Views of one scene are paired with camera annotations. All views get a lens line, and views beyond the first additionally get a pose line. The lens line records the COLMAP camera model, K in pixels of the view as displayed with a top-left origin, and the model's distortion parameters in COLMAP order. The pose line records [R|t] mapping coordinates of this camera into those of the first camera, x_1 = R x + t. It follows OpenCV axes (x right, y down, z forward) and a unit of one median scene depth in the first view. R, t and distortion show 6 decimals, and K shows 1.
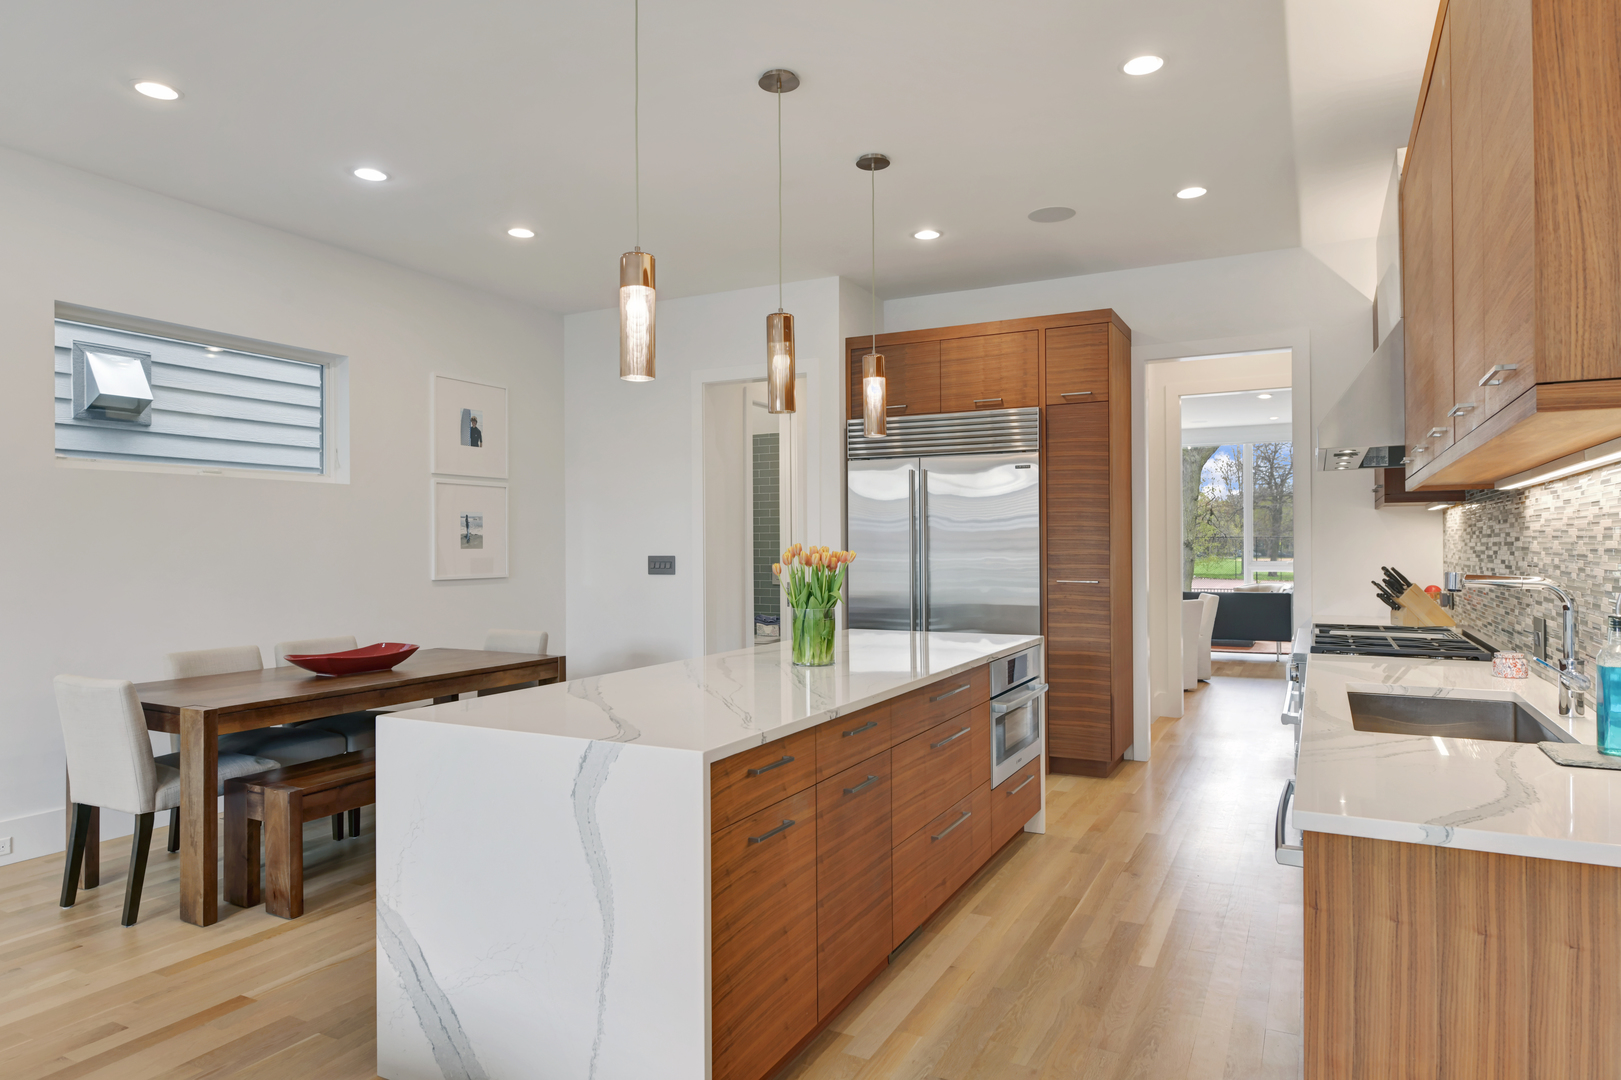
lens RADIAL K [[978.0, 0, 818.4], [0, 978.0, 541.7], [0, 0, 1]] dist [-0.004938, 0.001134]
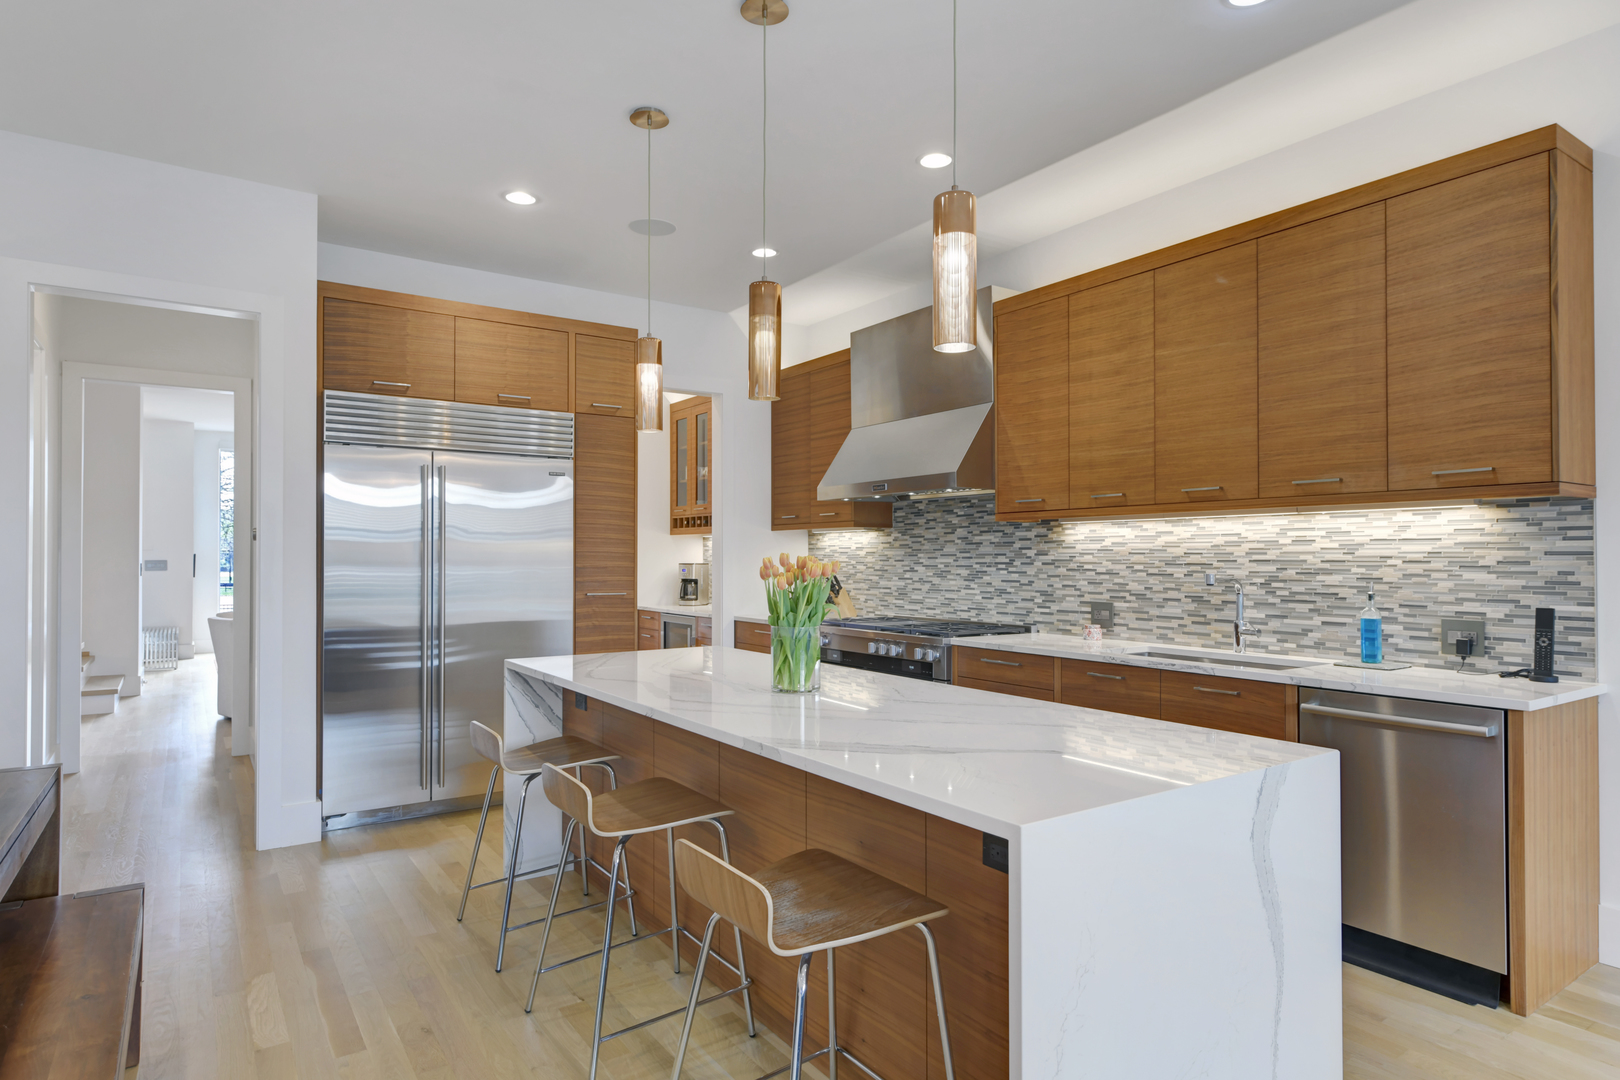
lens RADIAL K [[913.8, 0, 811.2], [0, 913.8, 541.9], [0, 0, 1]] dist [0.004674, 0.000778]
pose [[0.477848, 0.016059, 0.878296, -0.532241], [-0.002536, 0.999854, -0.016901, 0.003648], [-0.878439, 0.005849, 0.477819, 0.433470]]
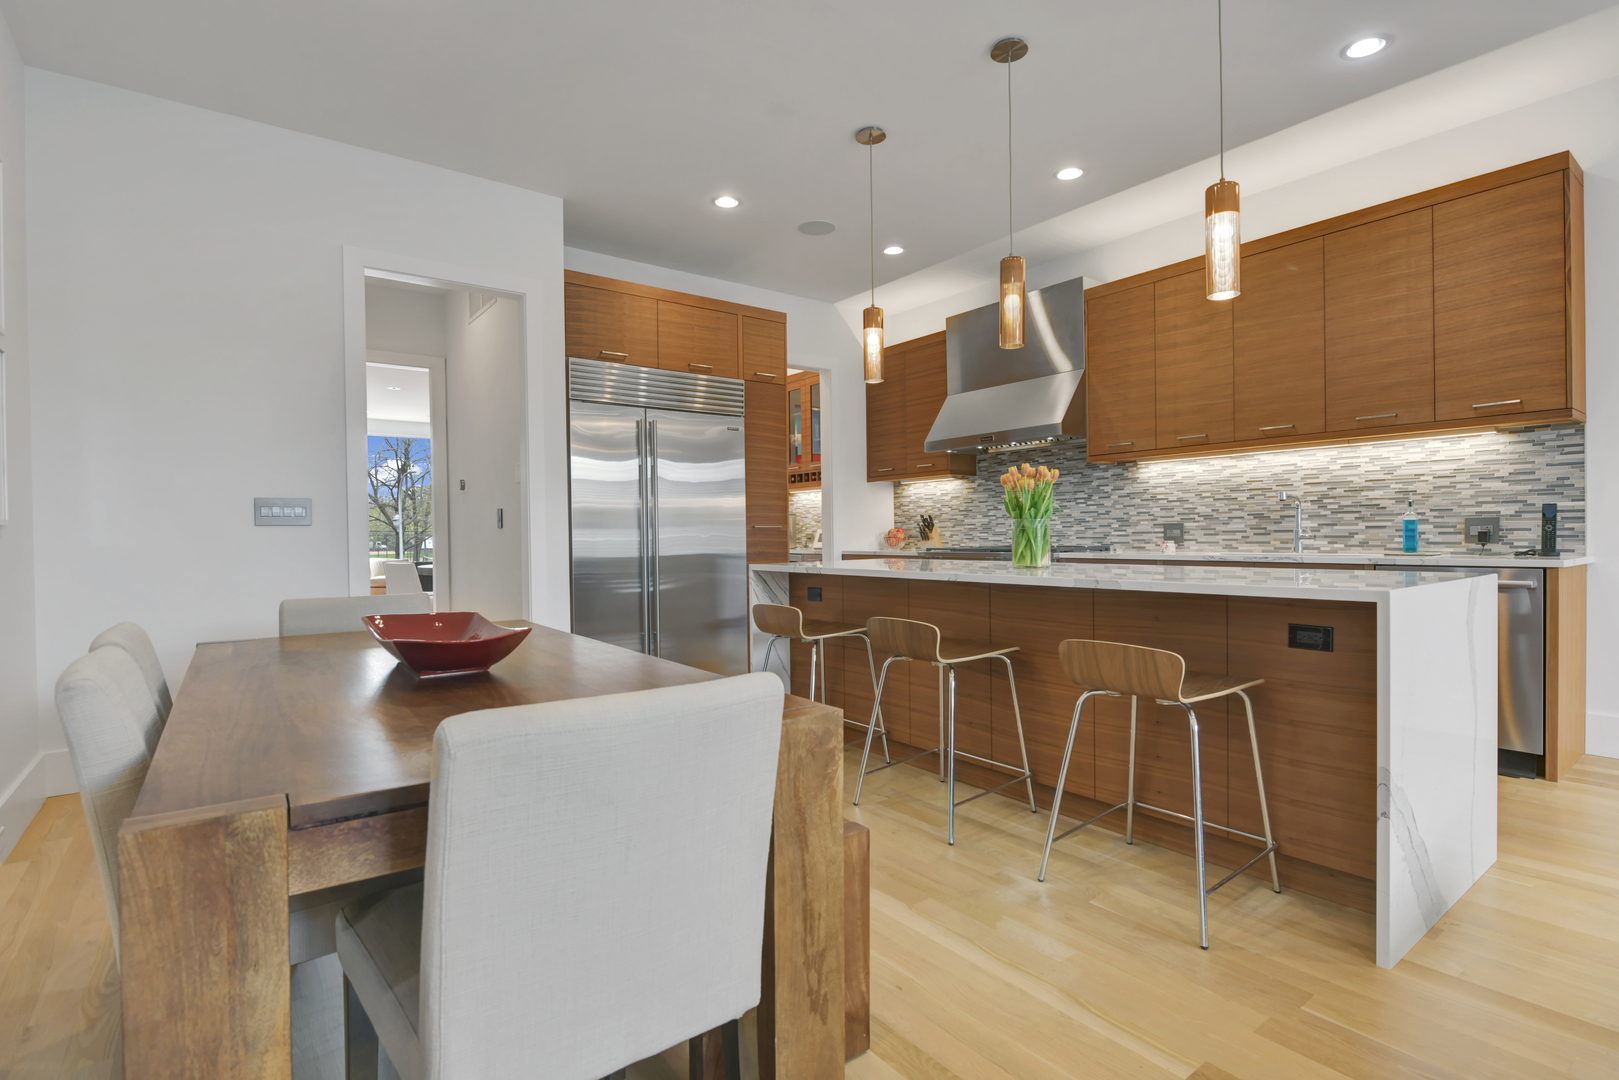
lens RADIAL K [[783.4, 0, 809.5], [0, 783.4, 540.0], [0, 0, 1]] dist [-0.014773, -0.000169]
pose [[0.435900, -0.010129, 0.899938, -0.712213], [0.010034, 0.999929, 0.006394, 0.062135], [-0.899939, 0.006243, 0.435971, 0.611736]]
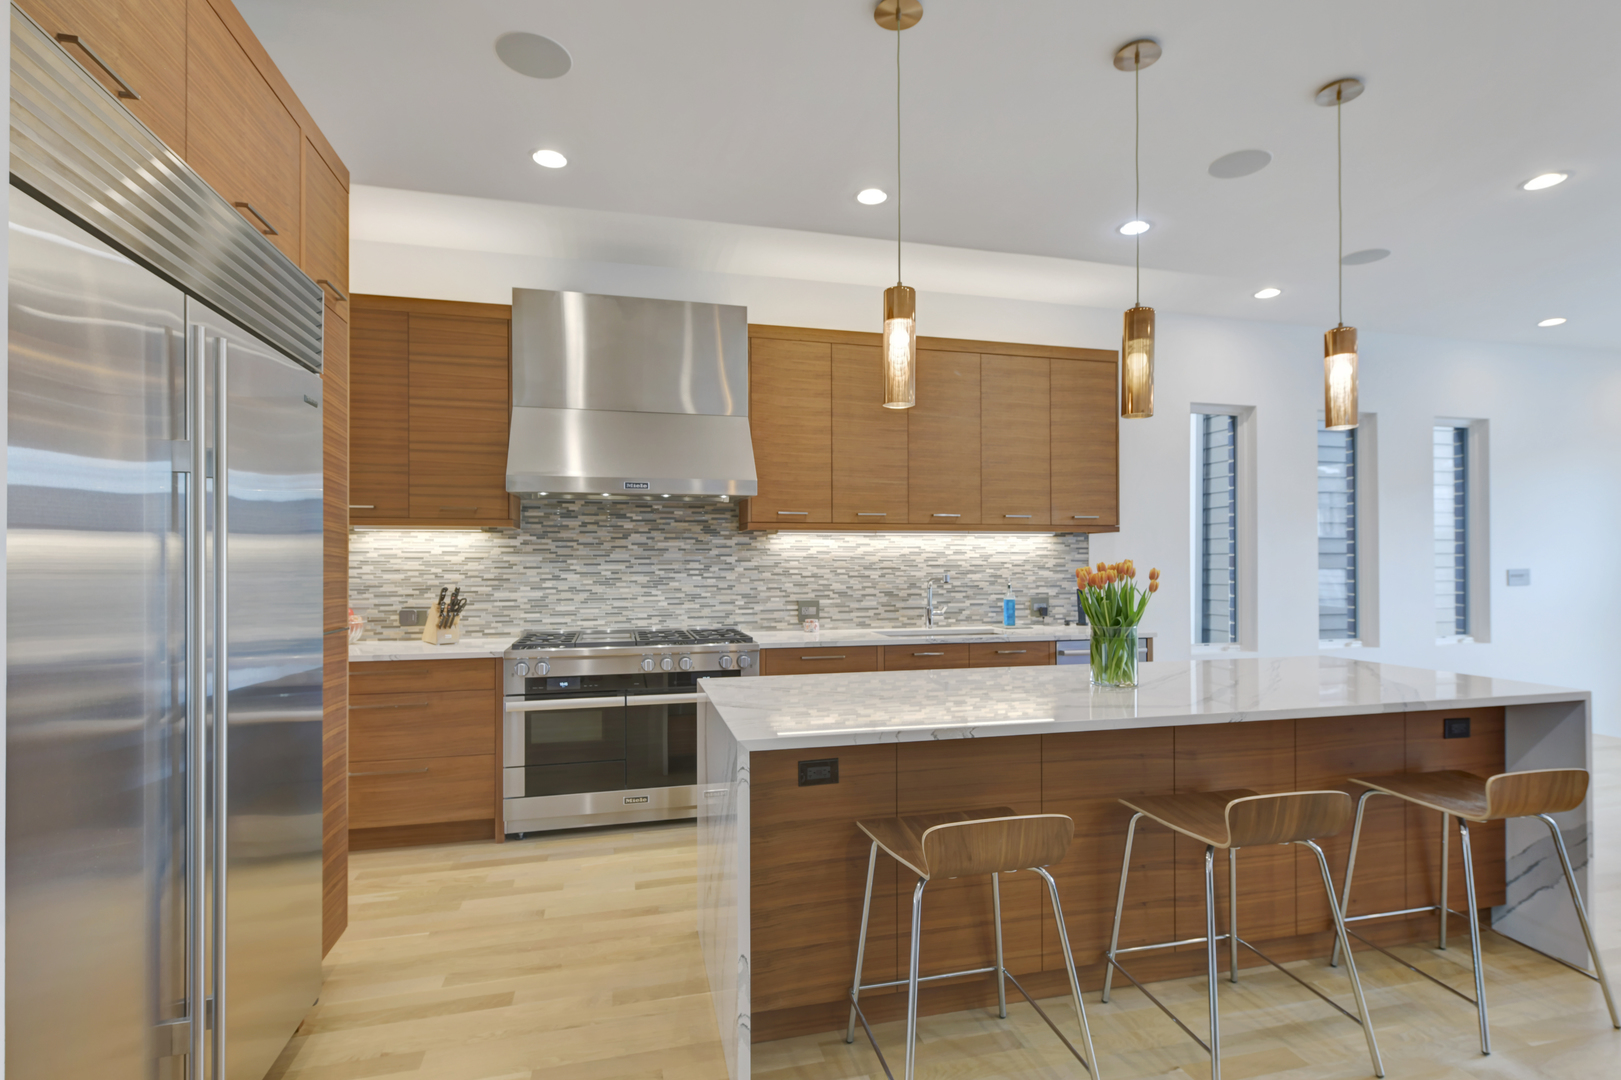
lens RADIAL K [[770.6, 0, 814.7], [0, 770.6, 556.2], [0, 0, 1]] dist [0.001708, -0.000395]
pose [[-0.660785, 0.008841, 0.750524, -0.275366], [0.000914, 0.999939, -0.010974, 0.004439], [-0.750575, -0.006566, -0.660753, 1.286607]]
